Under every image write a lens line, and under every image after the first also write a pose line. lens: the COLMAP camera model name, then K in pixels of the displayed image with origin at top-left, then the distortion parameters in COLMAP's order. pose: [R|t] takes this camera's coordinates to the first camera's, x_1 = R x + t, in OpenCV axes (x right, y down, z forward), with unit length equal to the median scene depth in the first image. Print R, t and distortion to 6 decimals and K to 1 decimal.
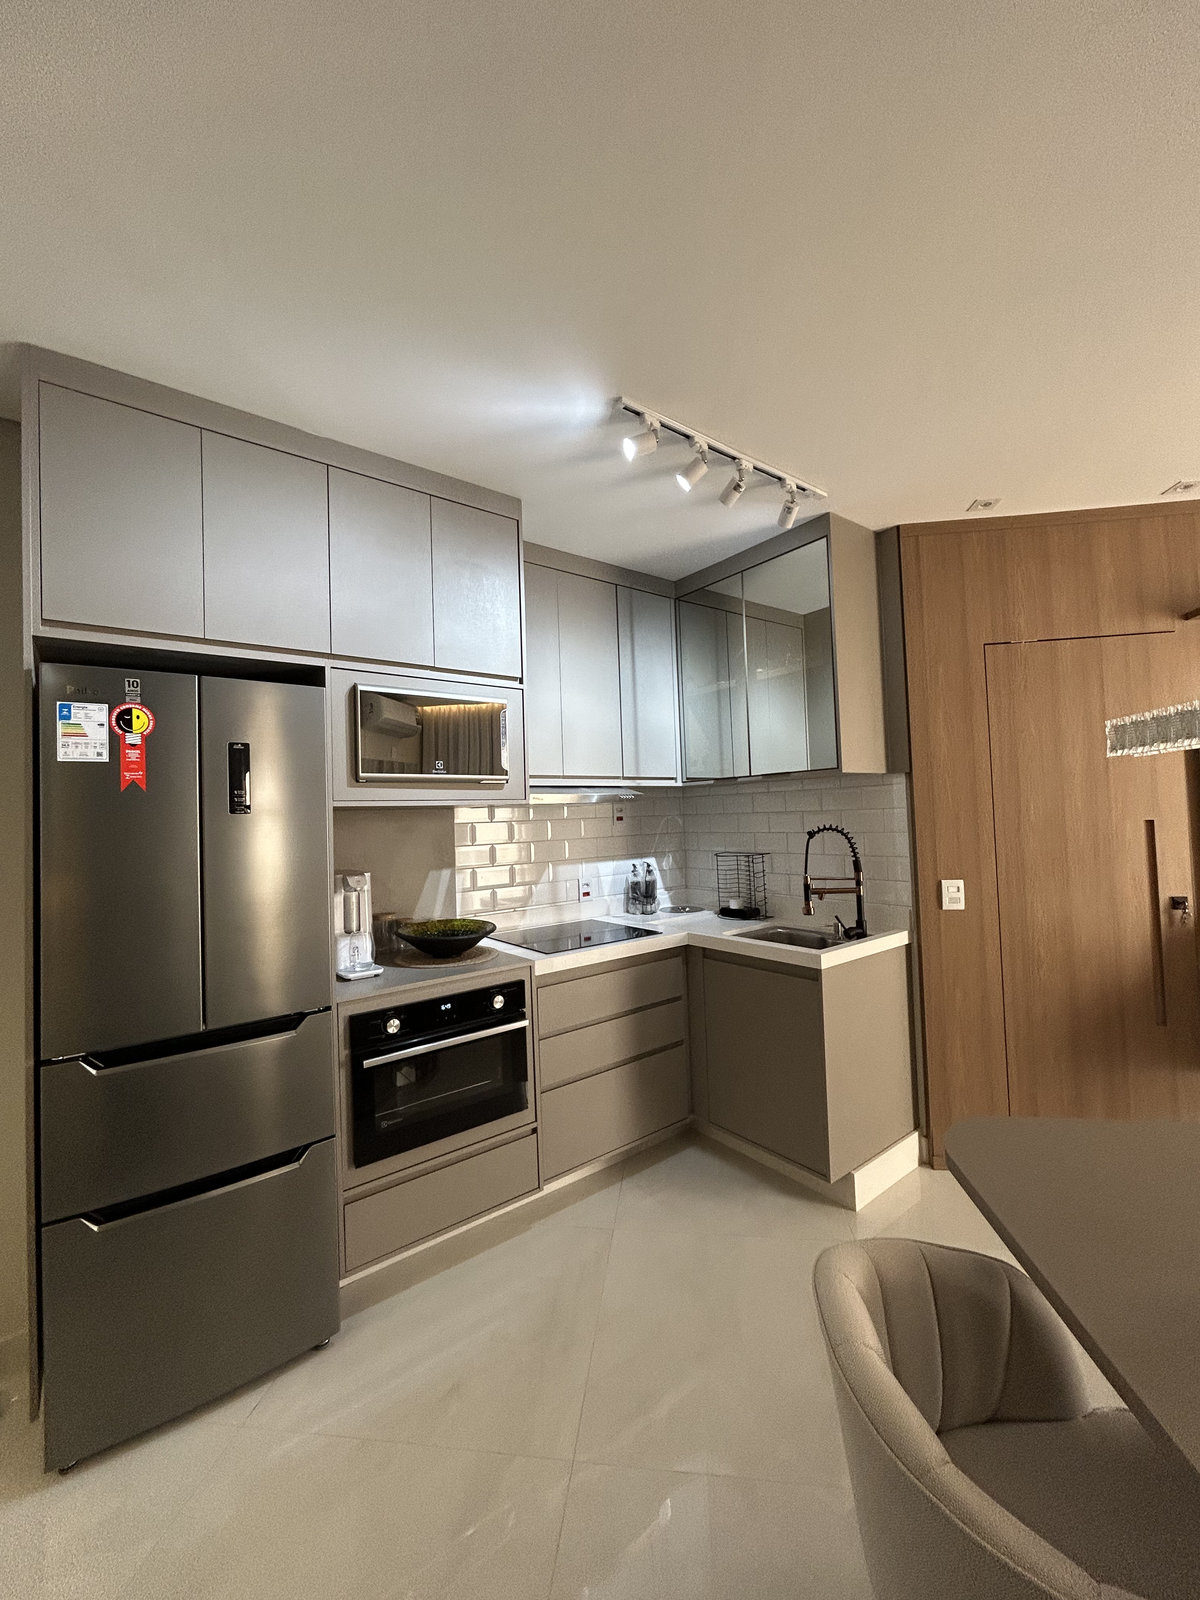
lens RADIAL K [[641.5, 0, 597.1], [0, 641.5, 798.1], [0, 0, 1]] dist [-0.002820, -0.000056]
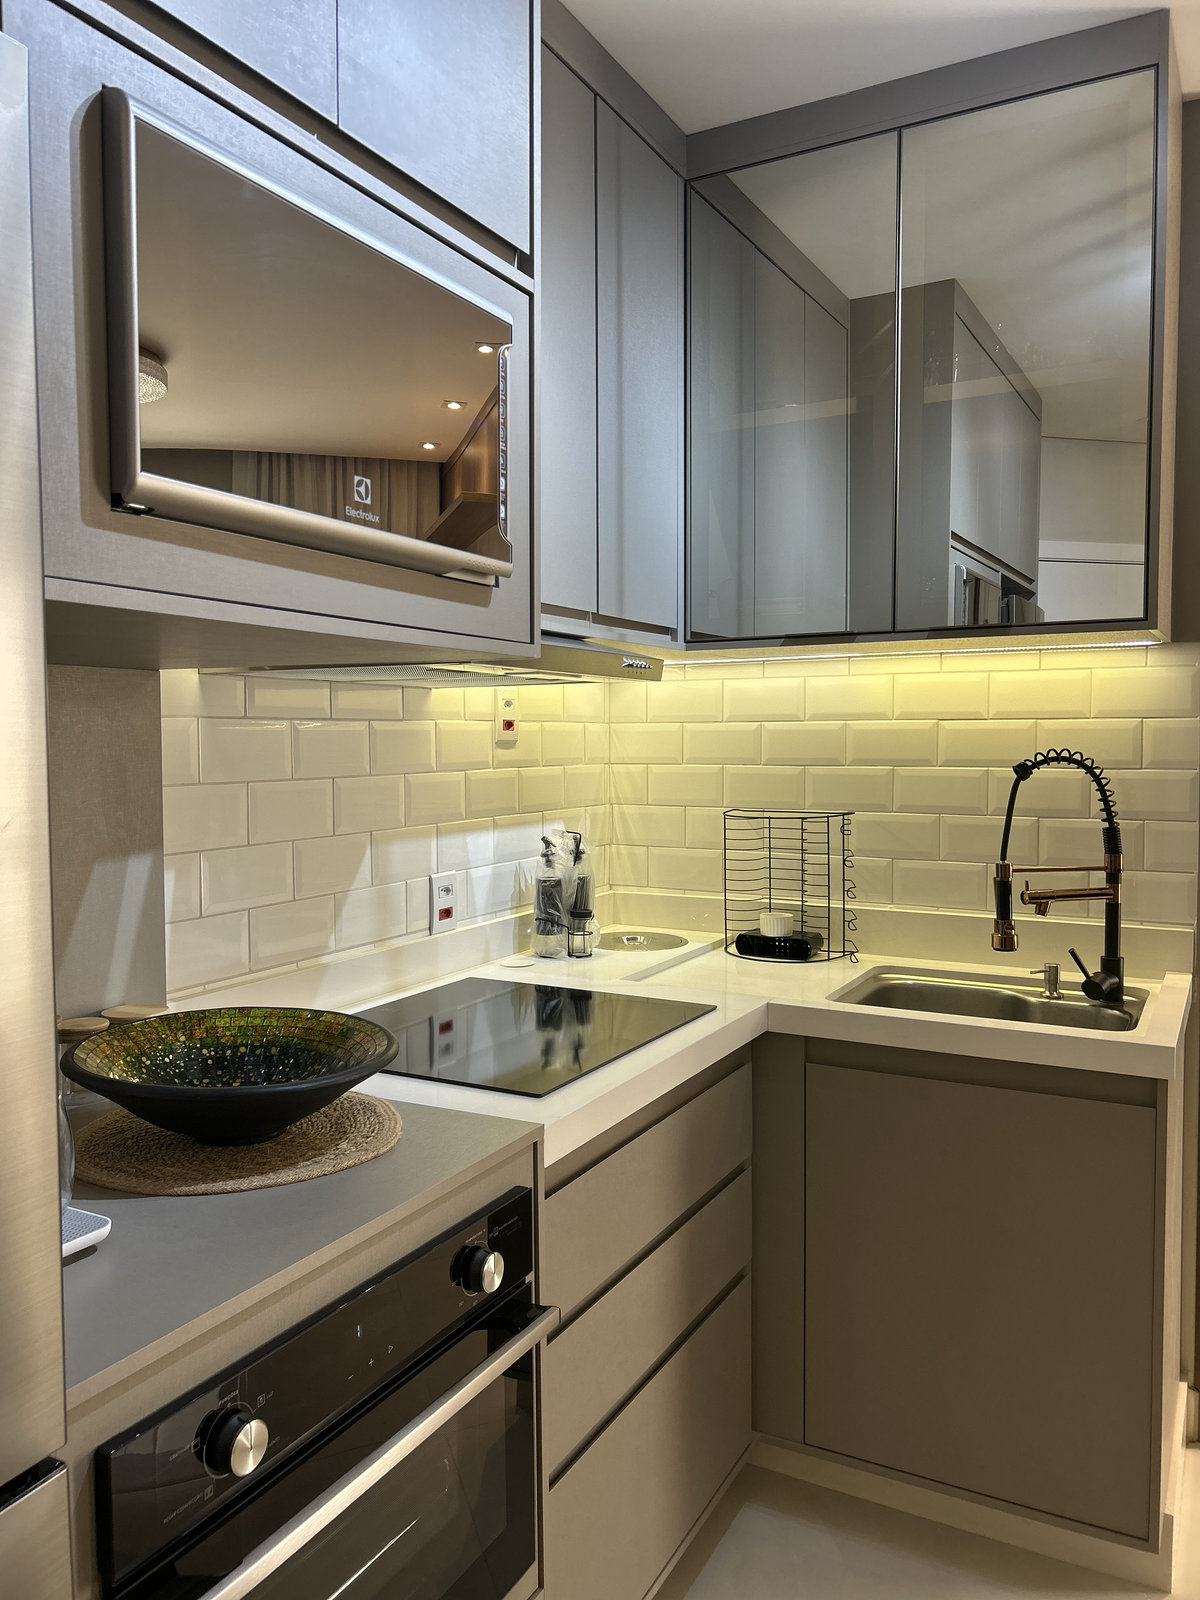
lens RADIAL K [[1209.9, 0, 602.2], [0, 1209.9, 797.4], [0, 0, 1]] dist [0.042234, -0.034527]
pose [[0.908730, 0.010619, 0.417250, -0.283493], [-0.041350, 0.997049, 0.064680, 0.032864], [-0.415332, -0.076030, 0.906487, 0.353782]]
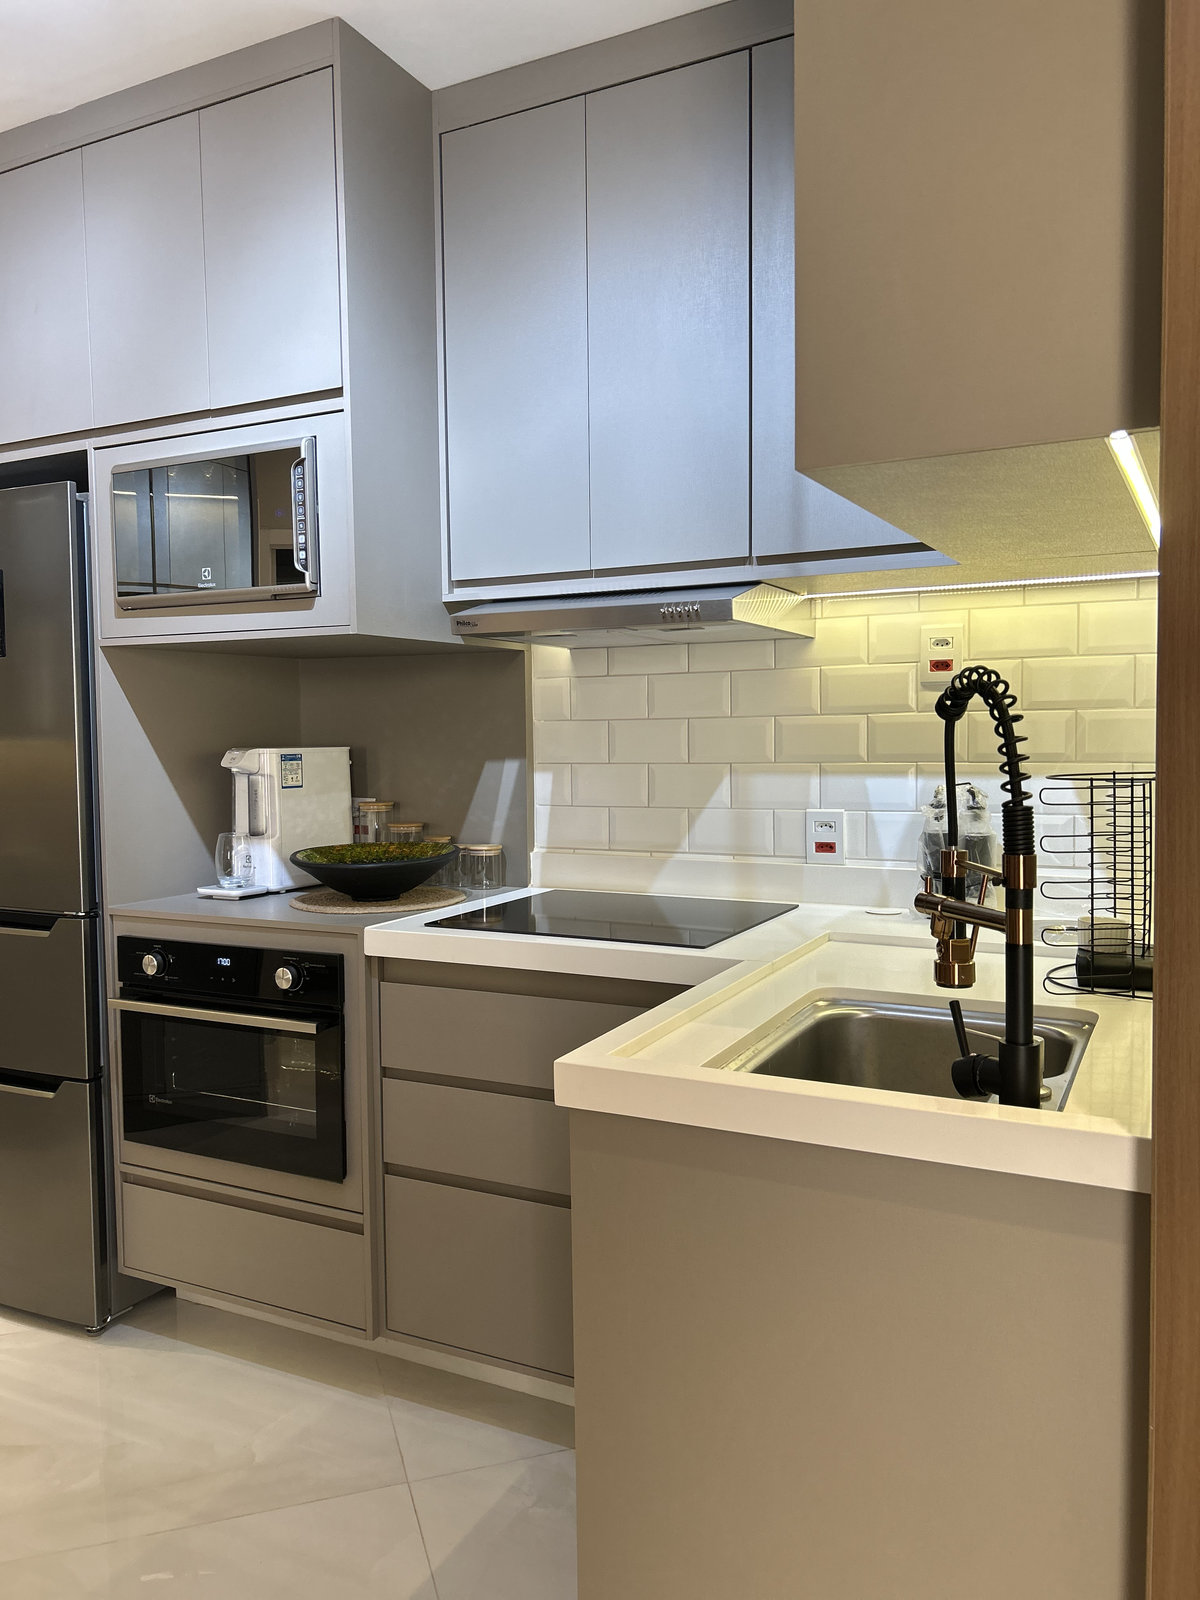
lens RADIAL K [[1209.9, 0, 592.7], [0, 1209.9, 799.0], [0, 0, 1]] dist [0.042234, -0.034527]
pose [[0.427001, 0.080051, -0.900701, 0.746739], [0.025958, 0.994578, 0.100701, 0.041647], [0.903879, -0.066380, 0.422608, 0.631121]]
